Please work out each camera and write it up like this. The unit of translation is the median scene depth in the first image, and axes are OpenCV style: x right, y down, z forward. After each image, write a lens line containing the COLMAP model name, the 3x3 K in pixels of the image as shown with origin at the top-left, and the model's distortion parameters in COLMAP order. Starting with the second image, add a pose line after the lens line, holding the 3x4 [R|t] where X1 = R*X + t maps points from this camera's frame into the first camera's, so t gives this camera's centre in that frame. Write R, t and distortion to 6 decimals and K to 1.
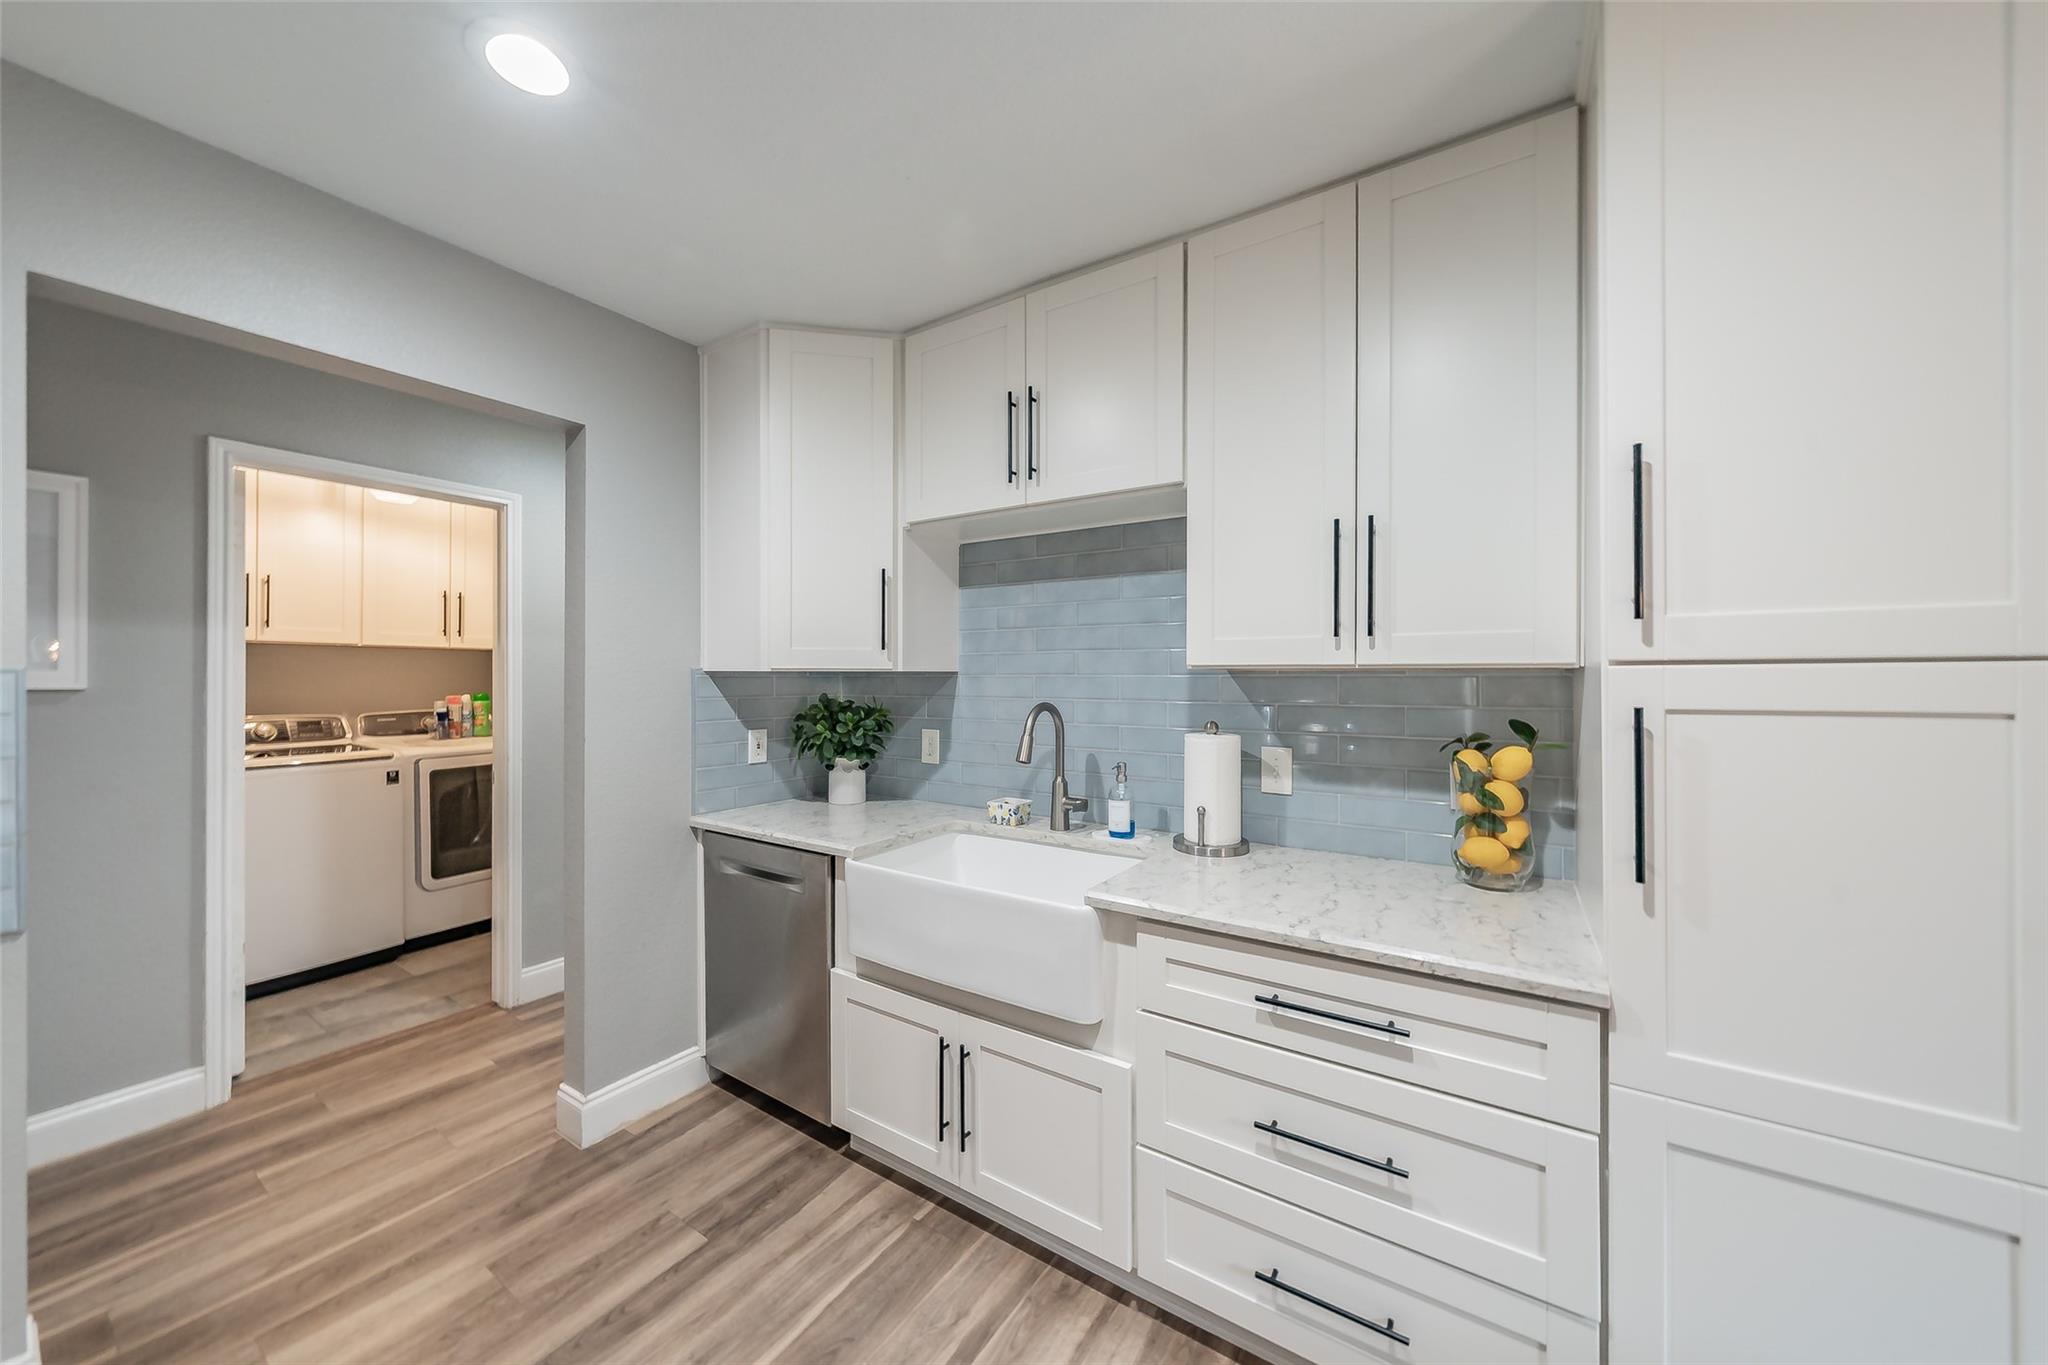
lens RADIAL K [[719.0, 0, 1036.0], [0, 719.0, 676.2], [0, 0, 1]] dist [-0.005351, 0.000595]
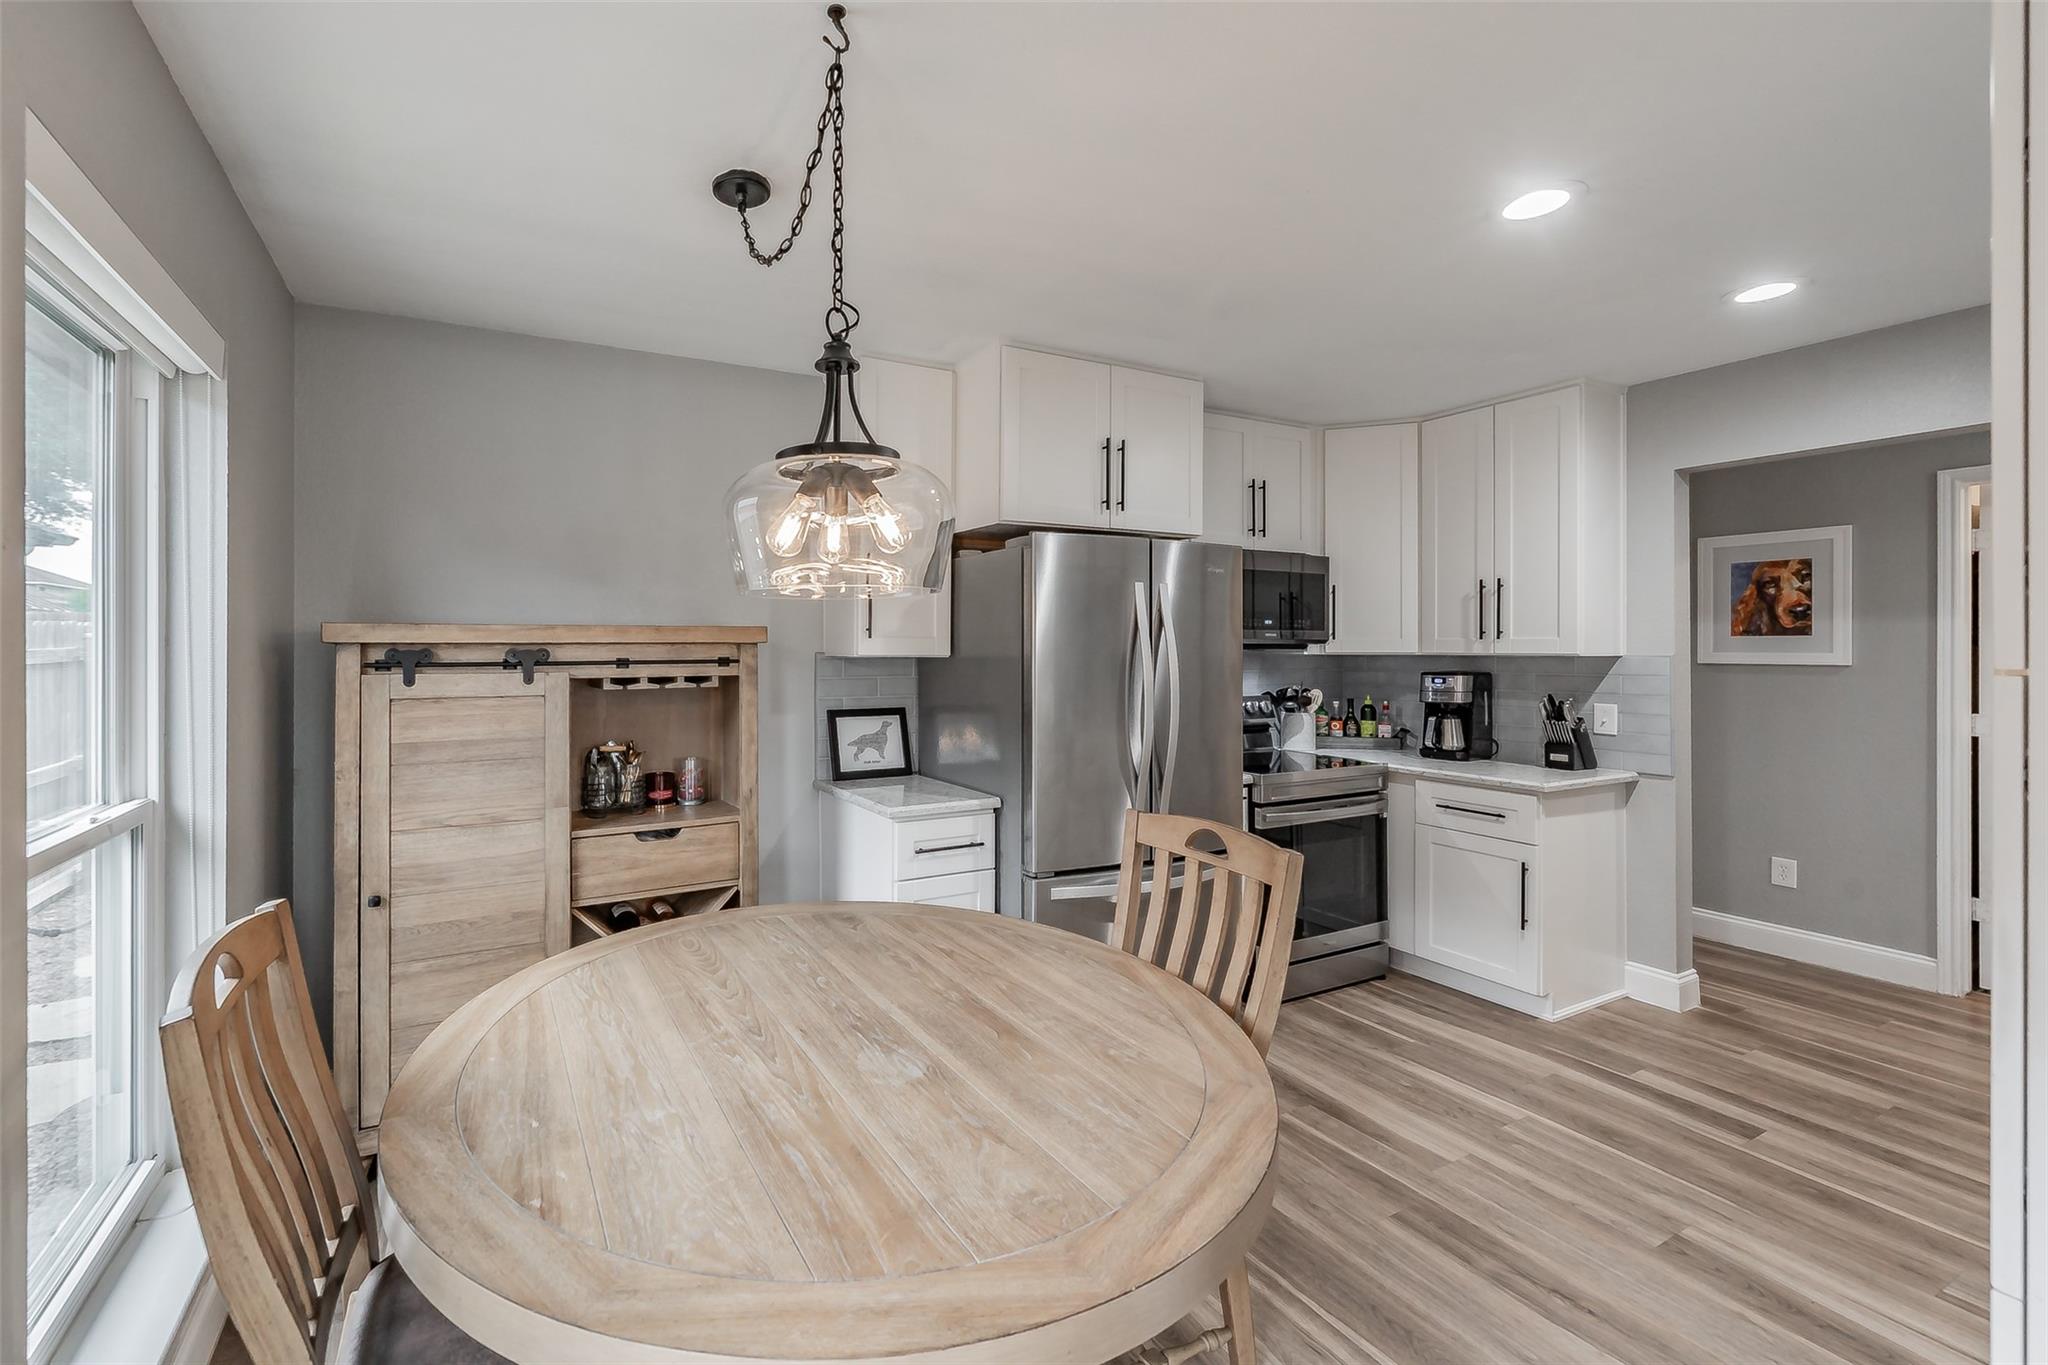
lens RADIAL K [[807.5, 0, 878.5], [0, 807.5, 646.3], [0, 0, 1]] dist [-0.002211, 0.001002]
pose [[-0.519691, -0.002138, -0.854352, 1.471382], [0.000689, 0.999995, -0.002921, -0.022463], [0.854354, -0.002106, -0.519687, 0.167442]]
